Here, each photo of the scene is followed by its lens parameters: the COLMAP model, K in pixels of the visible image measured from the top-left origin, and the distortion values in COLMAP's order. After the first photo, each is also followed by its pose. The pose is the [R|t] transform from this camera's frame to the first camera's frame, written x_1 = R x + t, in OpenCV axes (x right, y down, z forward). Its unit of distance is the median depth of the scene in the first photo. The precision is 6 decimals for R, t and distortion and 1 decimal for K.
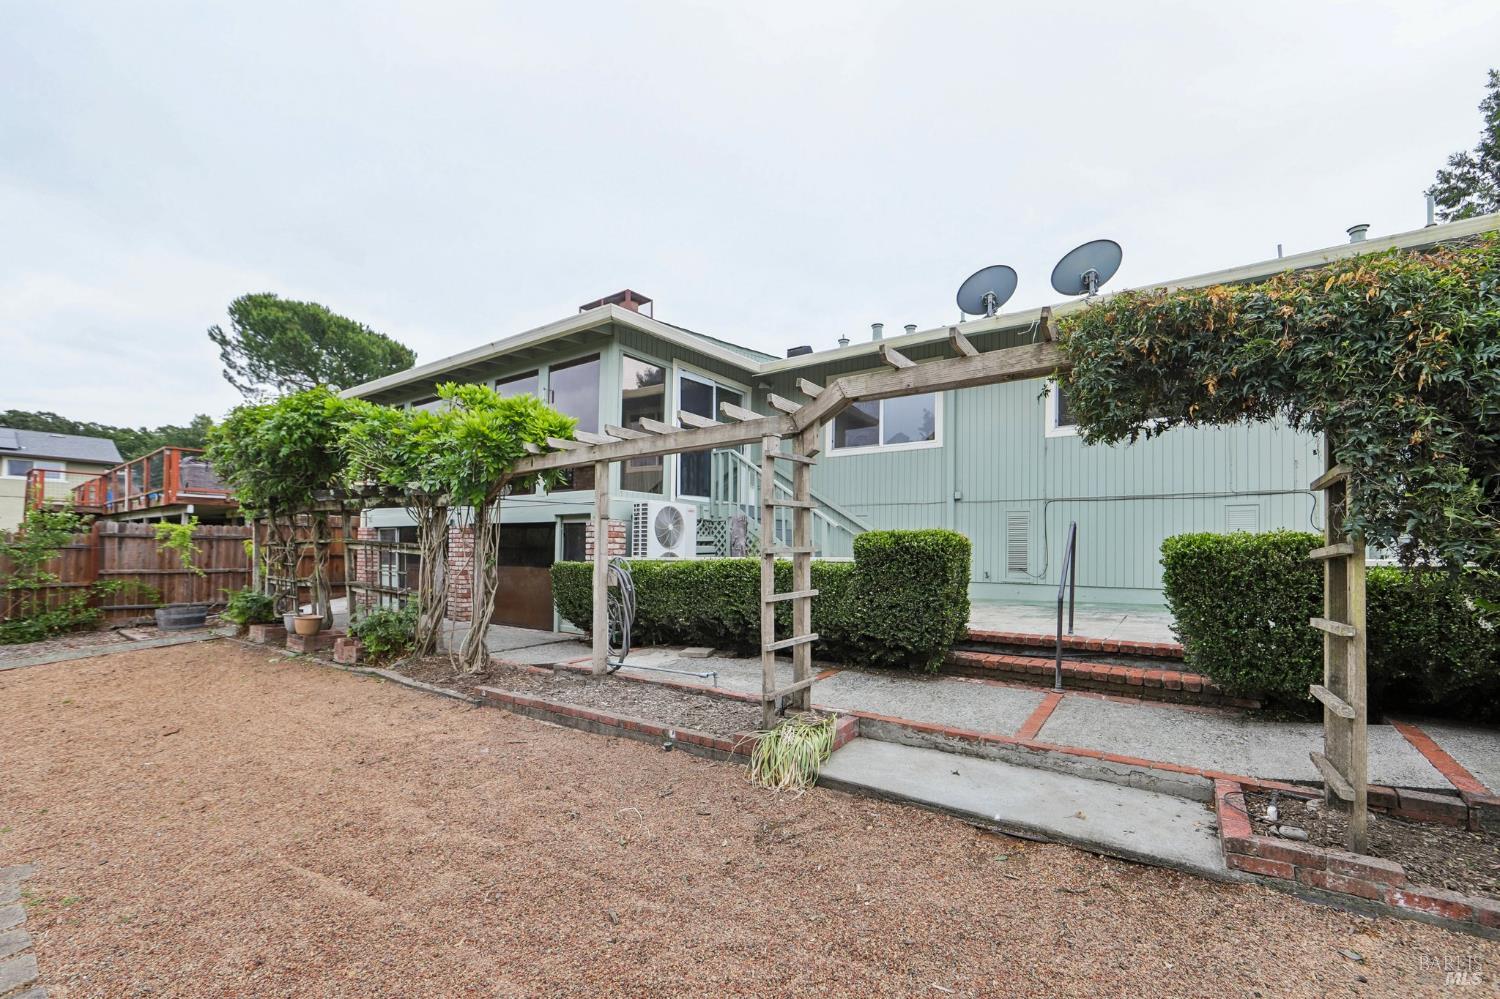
lens RADIAL K [[596.5, 0, 782.3], [0, 596.5, 539.8], [0, 0, 1]] dist [-0.016537, 0.001840]
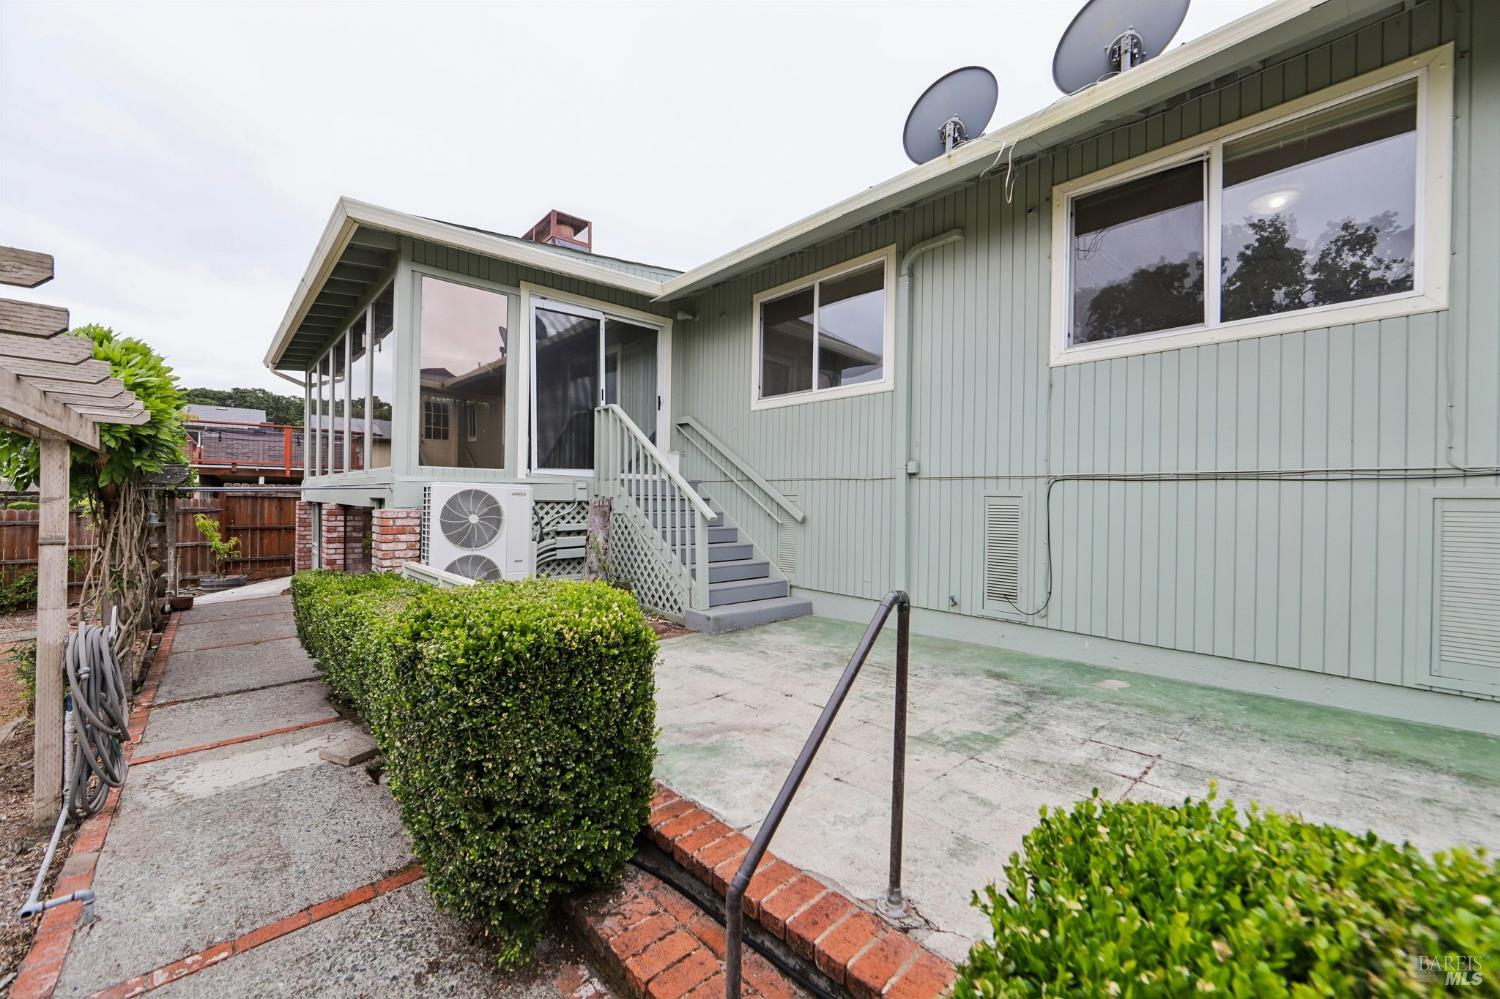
lens RADIAL K [[596.5, 0, 755.7], [0, 596.5, 506.8], [0, 0, 1]] dist [-0.016537, 0.001840]
pose [[0.977604, 0.004118, -0.210411, 0.274972], [0.000989, 0.999708, 0.024162, -0.050440], [0.210449, -0.023829, 0.977314, 0.370509]]
